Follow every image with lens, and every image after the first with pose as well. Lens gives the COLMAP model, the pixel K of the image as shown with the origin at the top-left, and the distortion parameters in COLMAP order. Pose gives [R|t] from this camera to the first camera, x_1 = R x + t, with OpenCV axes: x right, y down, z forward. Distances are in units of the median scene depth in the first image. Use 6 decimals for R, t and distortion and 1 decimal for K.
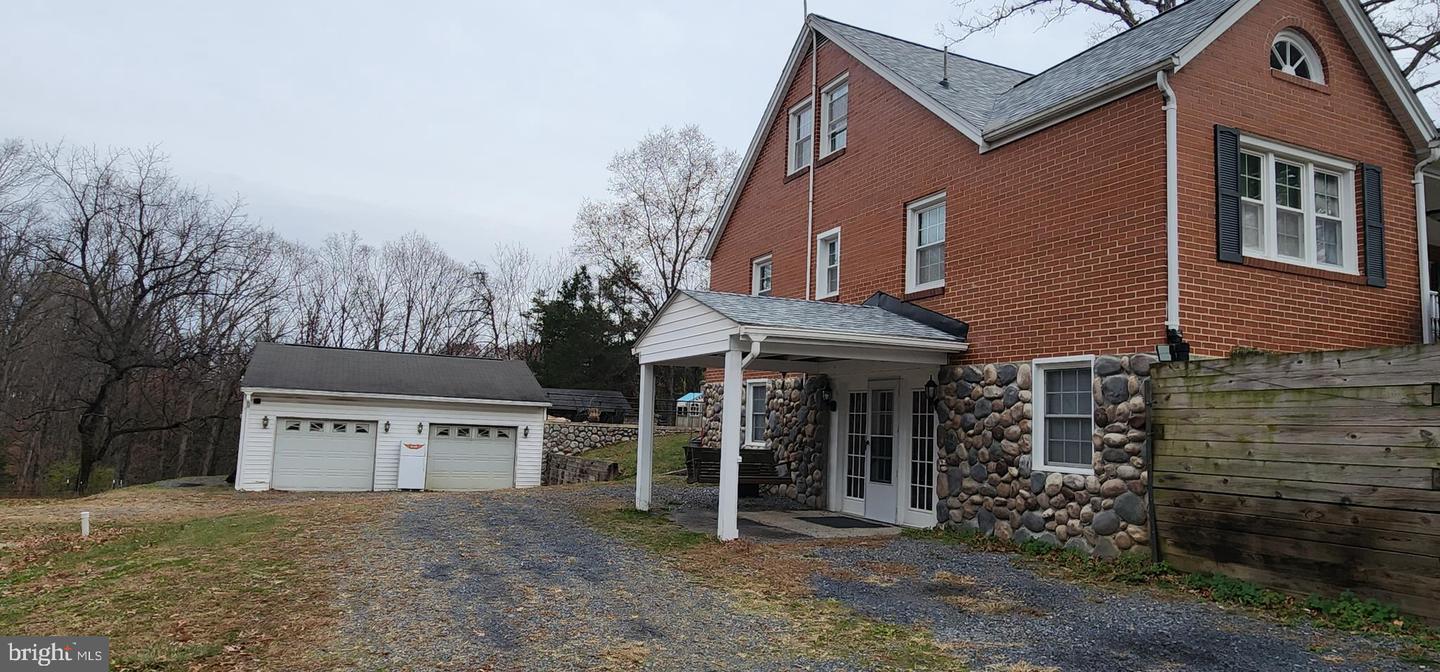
lens RADIAL K [[868.8, 0, 723.6], [0, 868.8, 347.6], [0, 0, 1]] dist [0.006159, 0.001951]
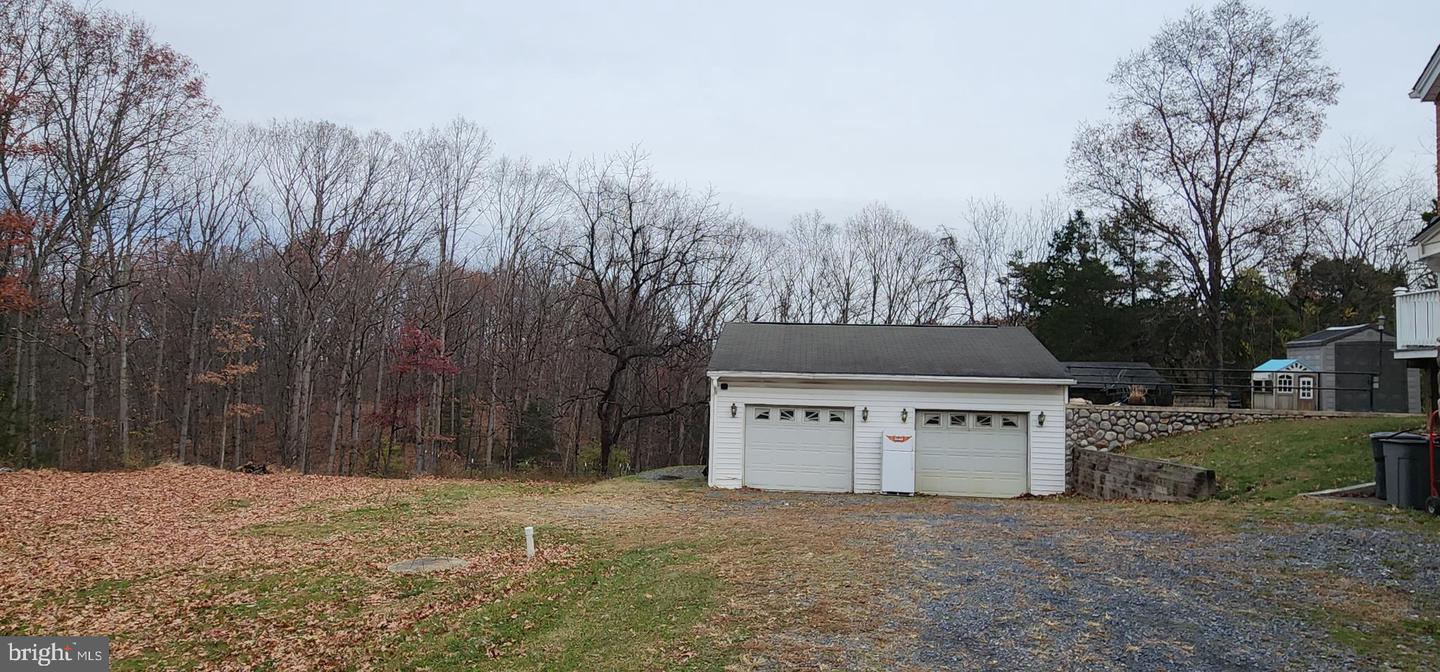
lens RADIAL K [[868.8, 0, 723.6], [0, 868.8, 347.6], [0, 0, 1]] dist [0.006159, 0.001951]
pose [[0.867564, -0.046004, -0.495194, -0.057886], [0.057876, 0.998286, 0.008654, 0.008472], [0.493947, -0.036168, 0.868740, 0.138418]]
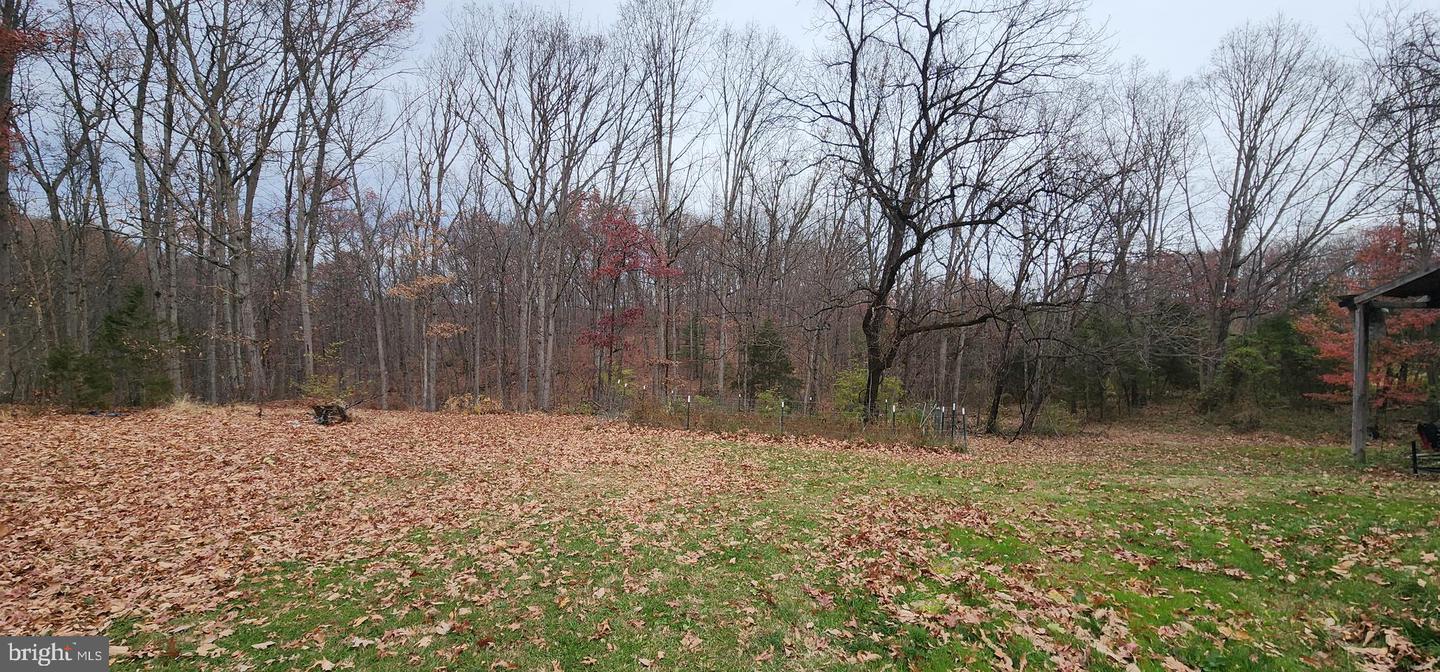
lens RADIAL K [[691.3, 0, 720.0], [0, 691.3, 336.0], [0, 0, 1]] dist [0.000869, 0.000144]
pose [[0.708747, -0.023885, -0.705059, -0.430044], [0.090157, 0.994298, 0.056946, 0.058907], [0.699678, -0.103926, 0.706859, 0.509957]]
